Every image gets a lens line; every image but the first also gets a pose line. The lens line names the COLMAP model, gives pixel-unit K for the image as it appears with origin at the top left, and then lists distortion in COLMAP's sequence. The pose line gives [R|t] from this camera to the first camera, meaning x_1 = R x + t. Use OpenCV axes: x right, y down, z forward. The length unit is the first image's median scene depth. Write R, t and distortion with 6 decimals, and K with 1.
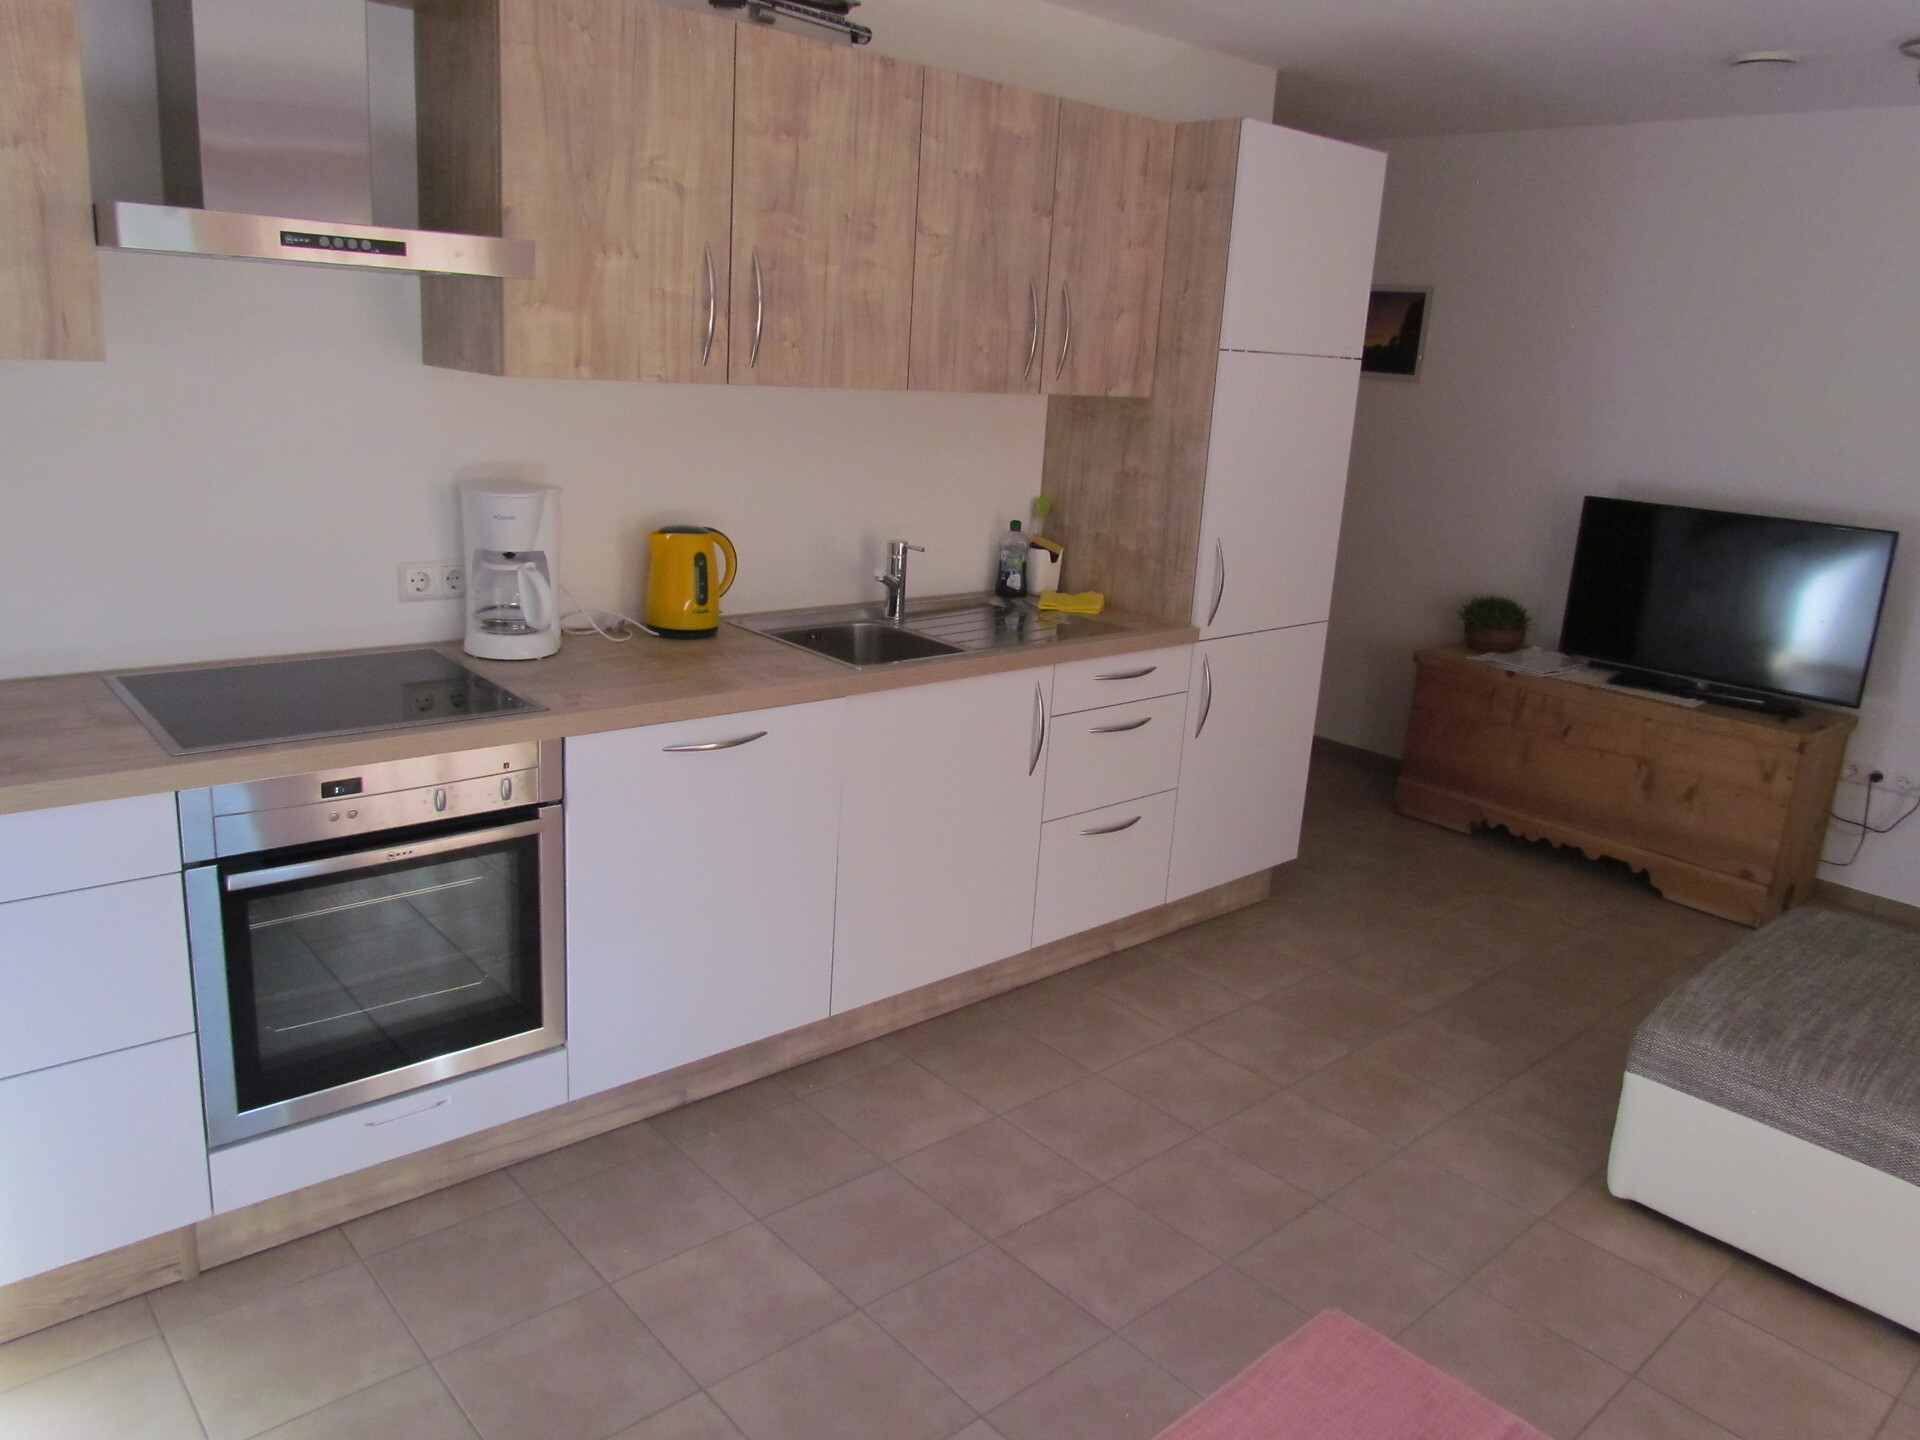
lens RADIAL K [[1357.0, 0, 971.0], [0, 1357.0, 704.0], [0, 0, 1]] dist [-0.019994, -0.000375]
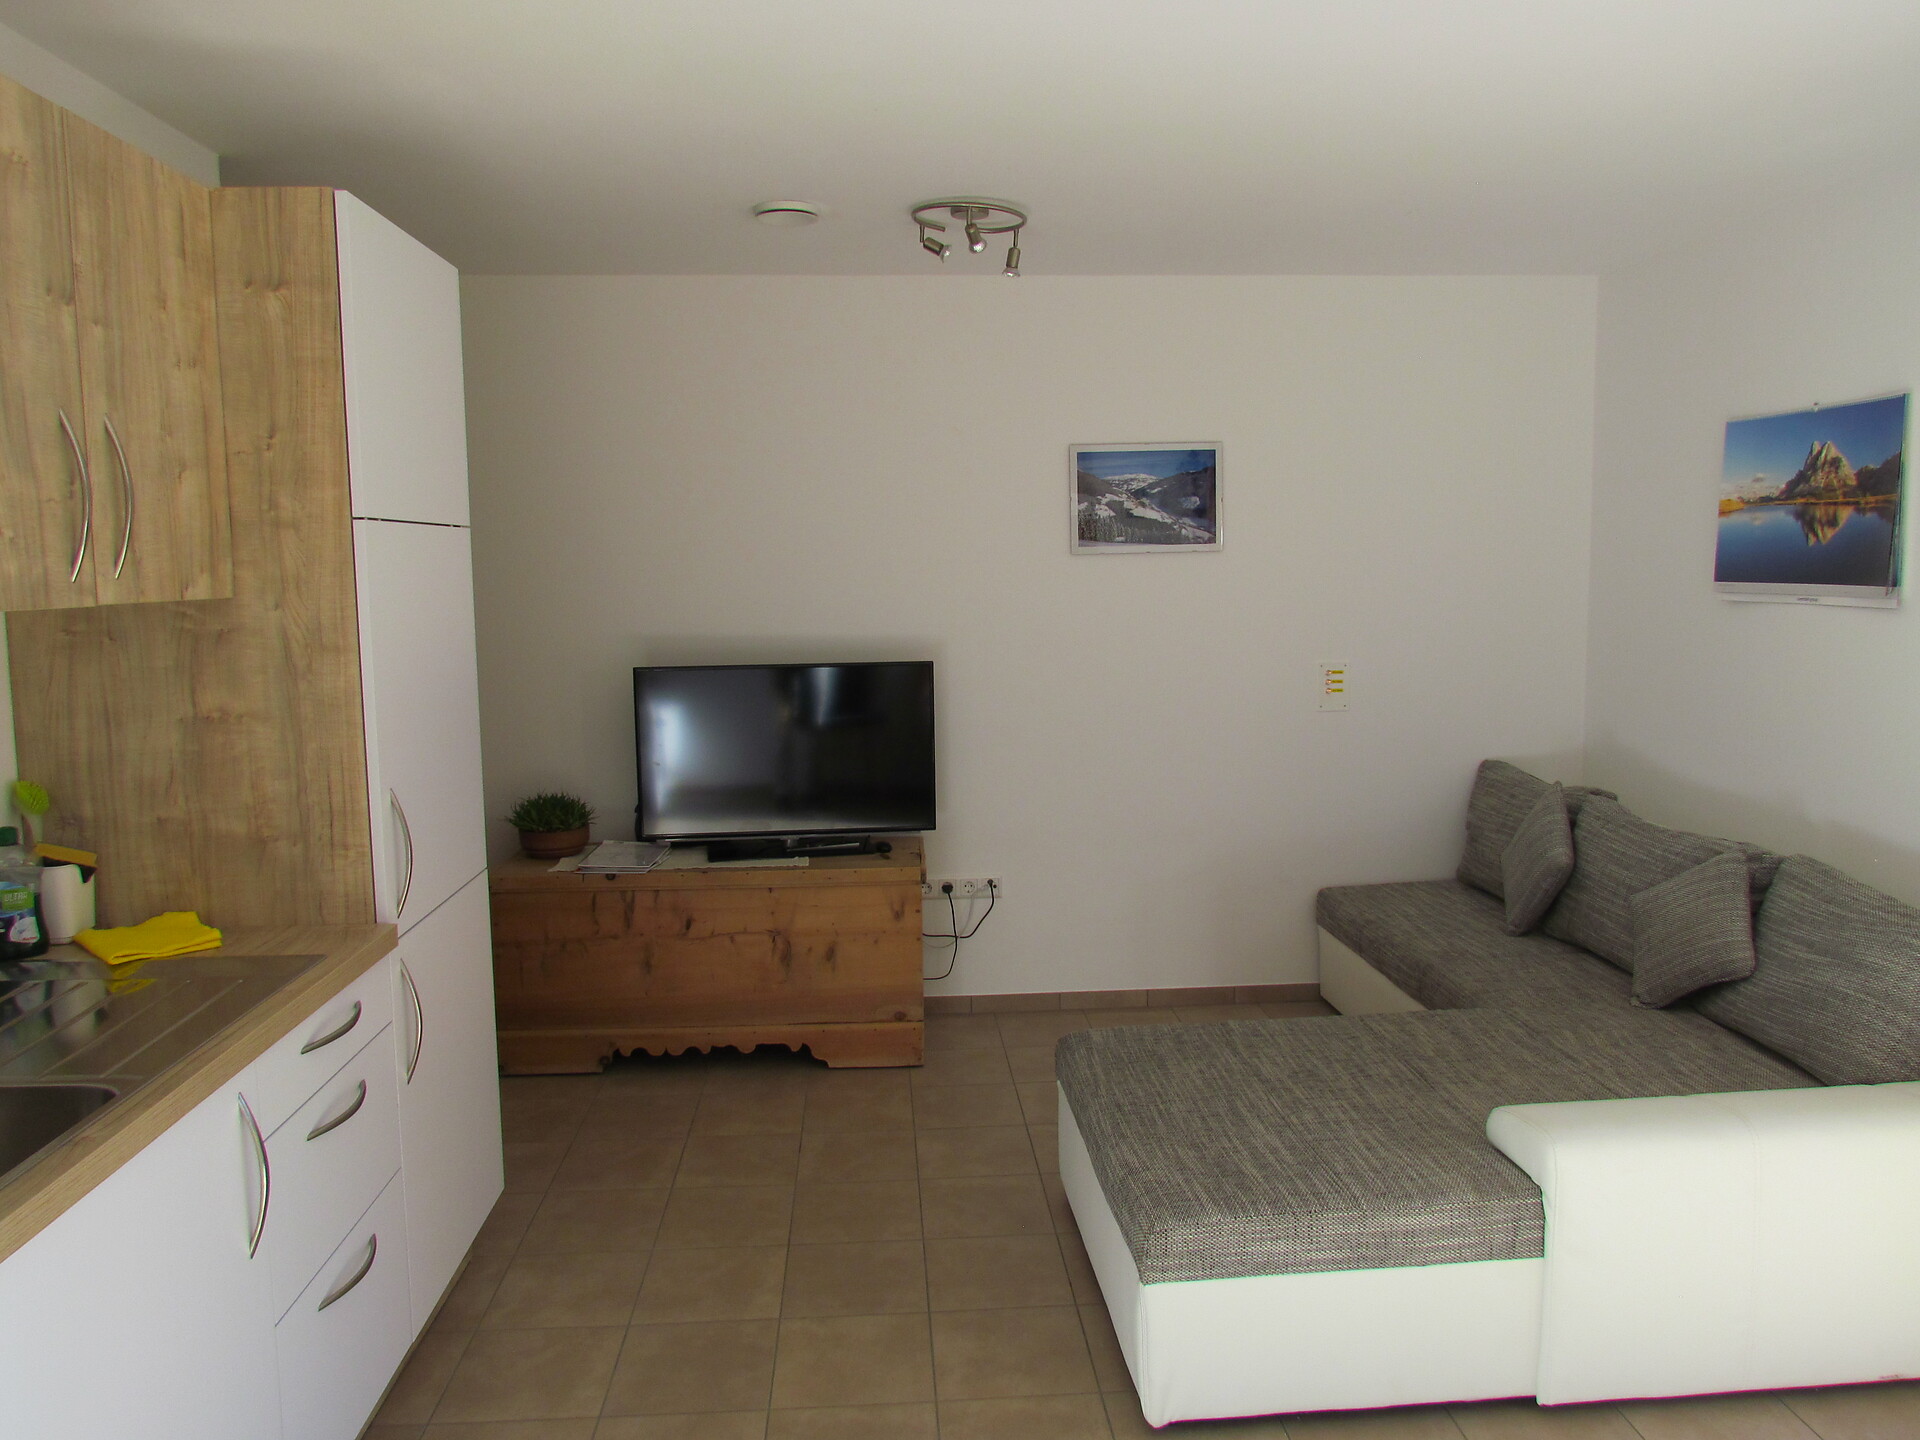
lens RADIAL K [[1357.0, 0, 952.0], [0, 1357.0, 723.3], [0, 0, 1]] dist [-0.019994, -0.000375]
pose [[0.616433, -0.153797, 0.772241, -0.158179], [0.243104, 0.970000, -0.000873, -0.082495], [-0.748940, 0.188273, 0.635329, 0.338589]]
